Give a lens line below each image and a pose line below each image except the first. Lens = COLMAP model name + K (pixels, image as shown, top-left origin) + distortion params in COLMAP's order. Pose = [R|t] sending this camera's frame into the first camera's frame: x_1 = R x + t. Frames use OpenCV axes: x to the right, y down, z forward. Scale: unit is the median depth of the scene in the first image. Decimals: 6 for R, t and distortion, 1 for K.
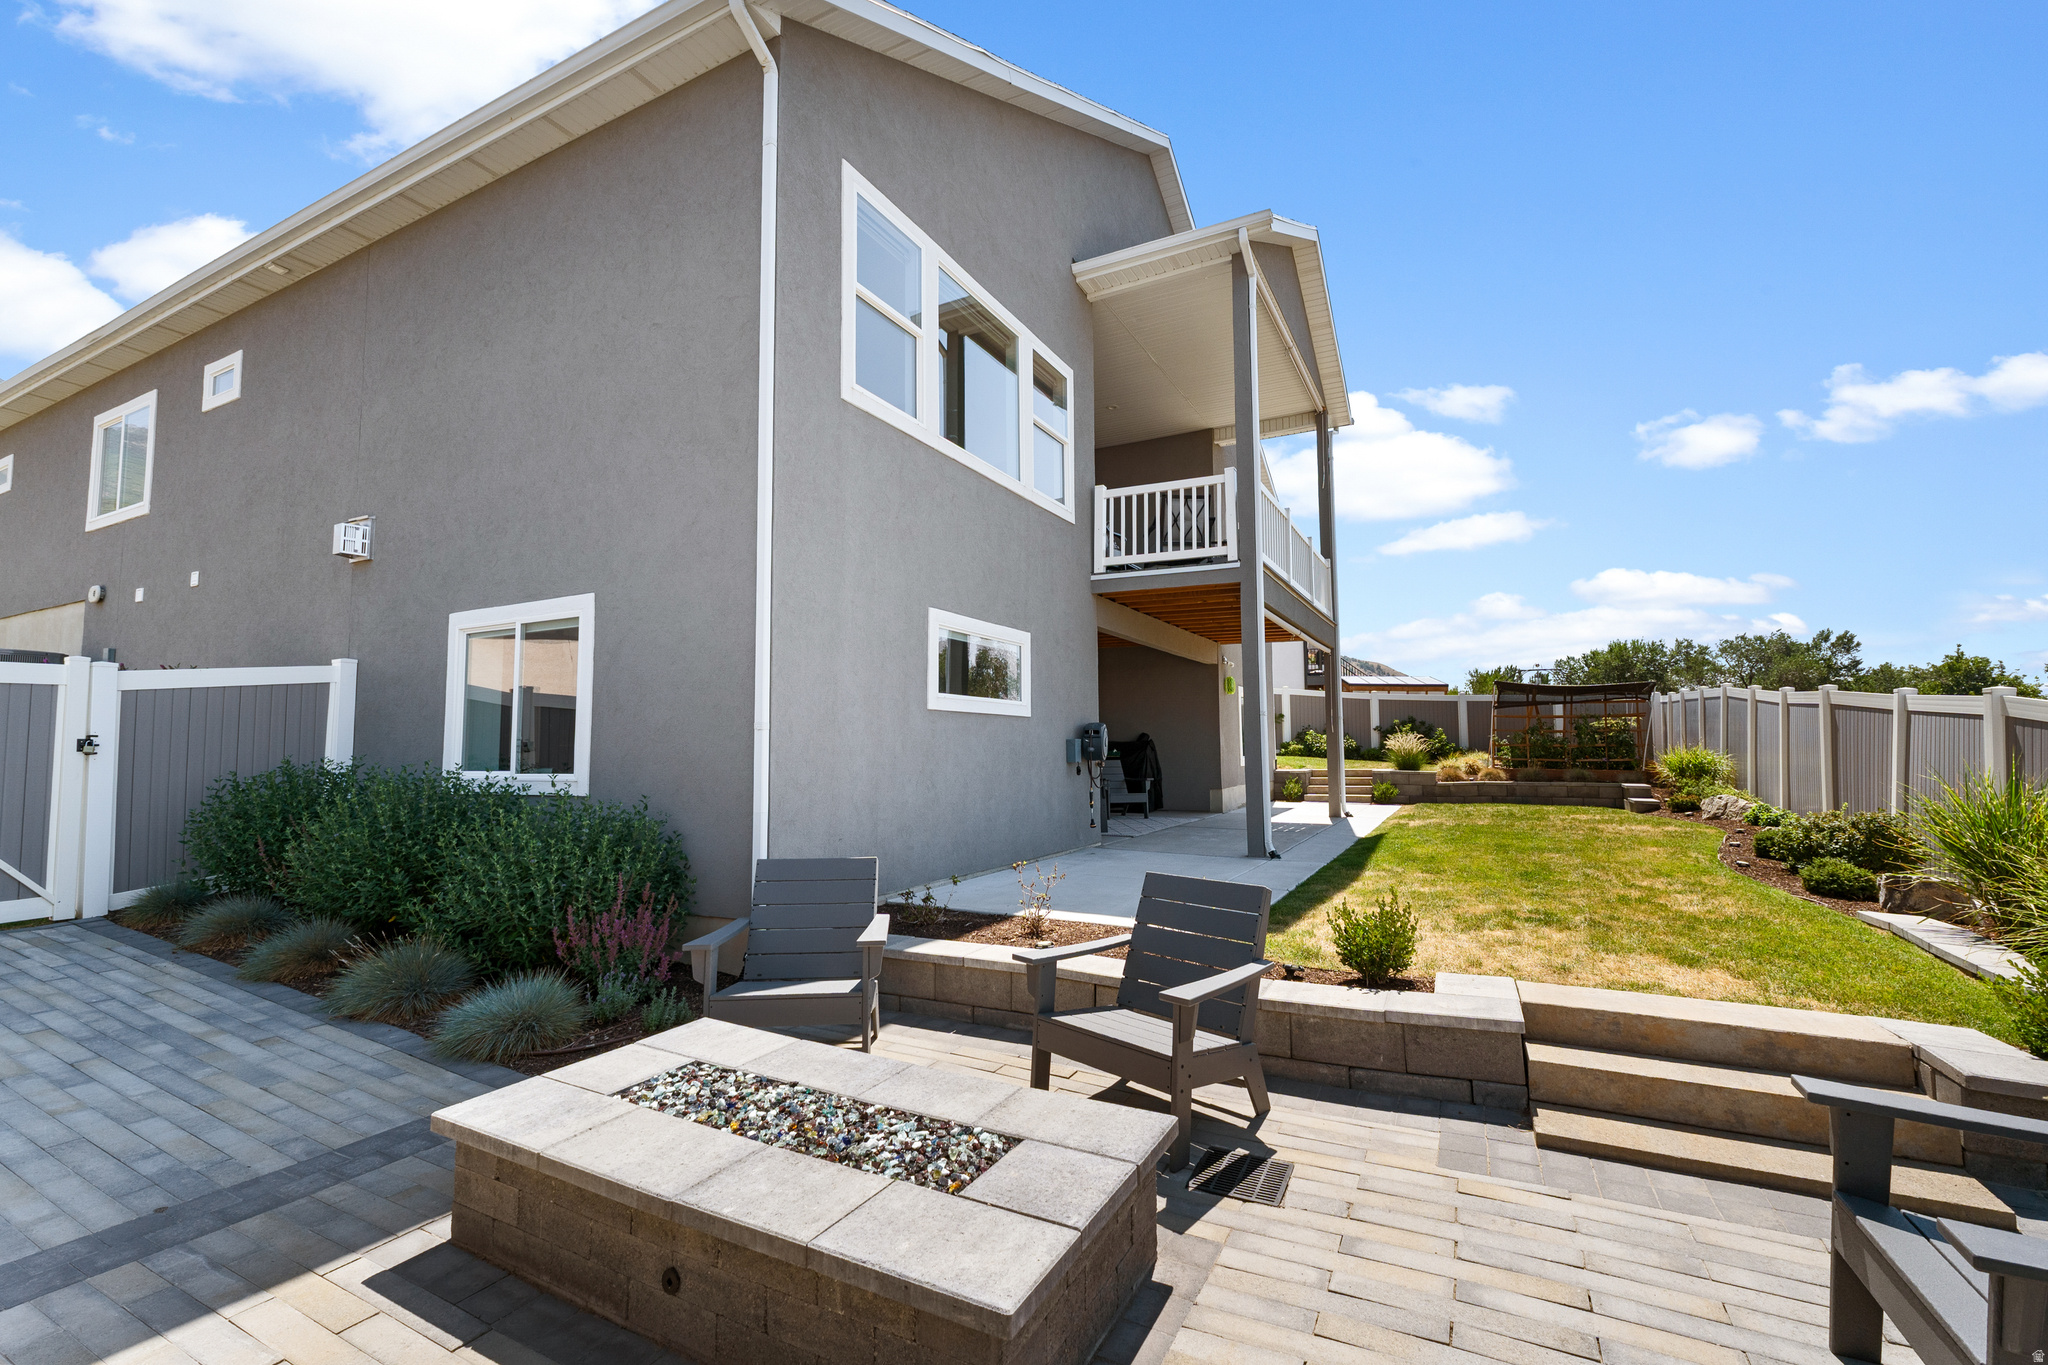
lens RADIAL K [[868.2, 0, 1033.8], [0, 868.2, 690.1], [0, 0, 1]] dist [0.006707, 0.000729]
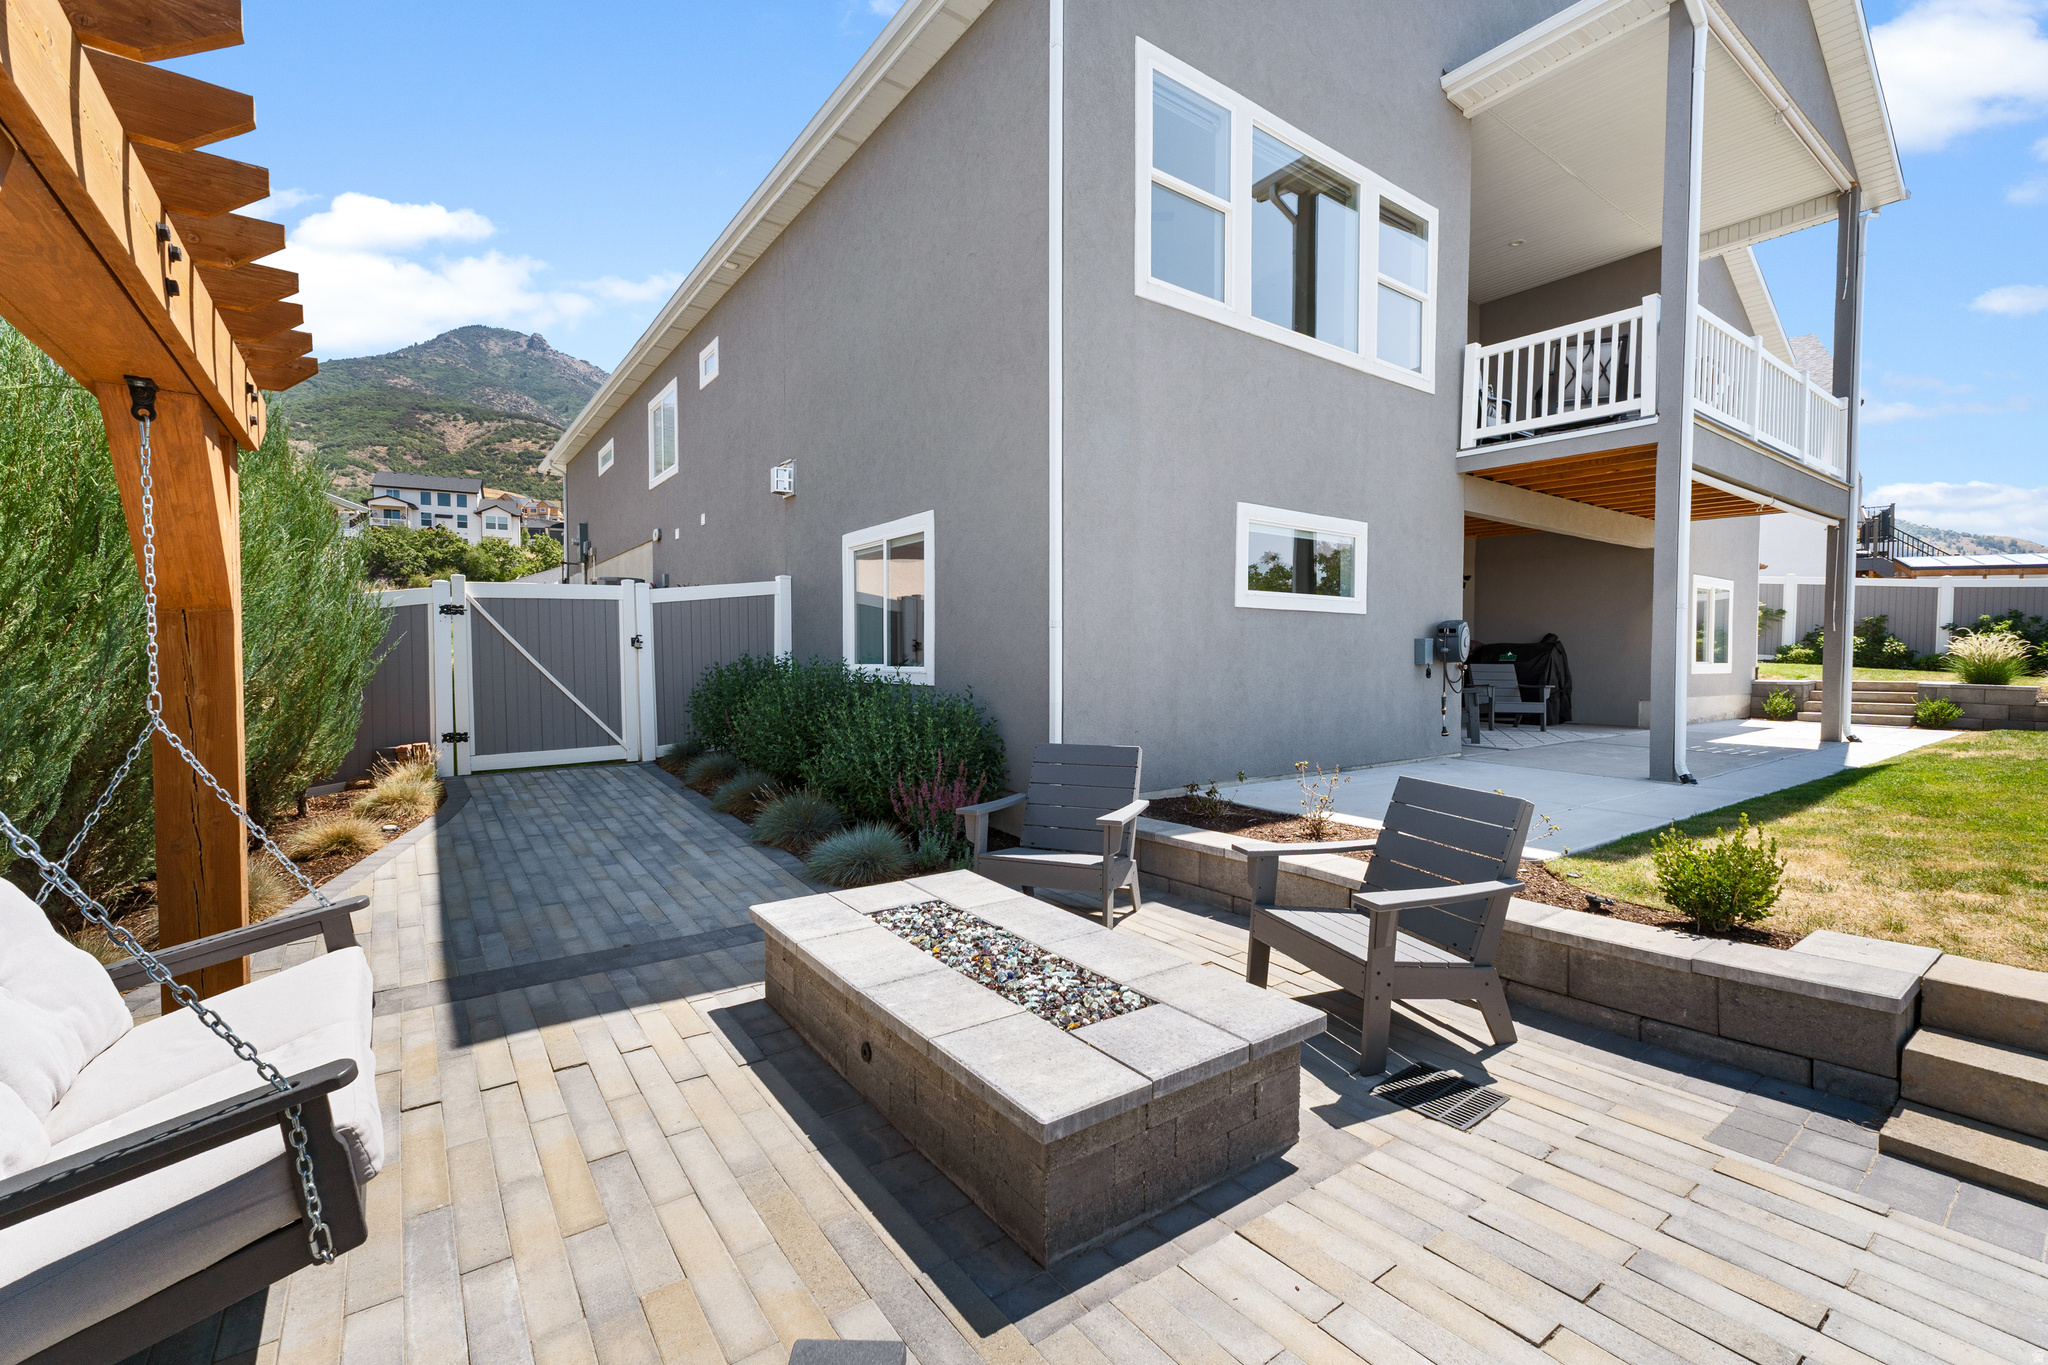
lens RADIAL K [[868.2, 0, 1033.8], [0, 868.2, 690.1], [0, 0, 1]] dist [0.006707, 0.000729]
pose [[0.899217, 0.024273, -0.436829, 0.157957], [0.023779, 0.994272, 0.104197, 0.011264], [0.436856, -0.104083, 0.893490, 0.012016]]
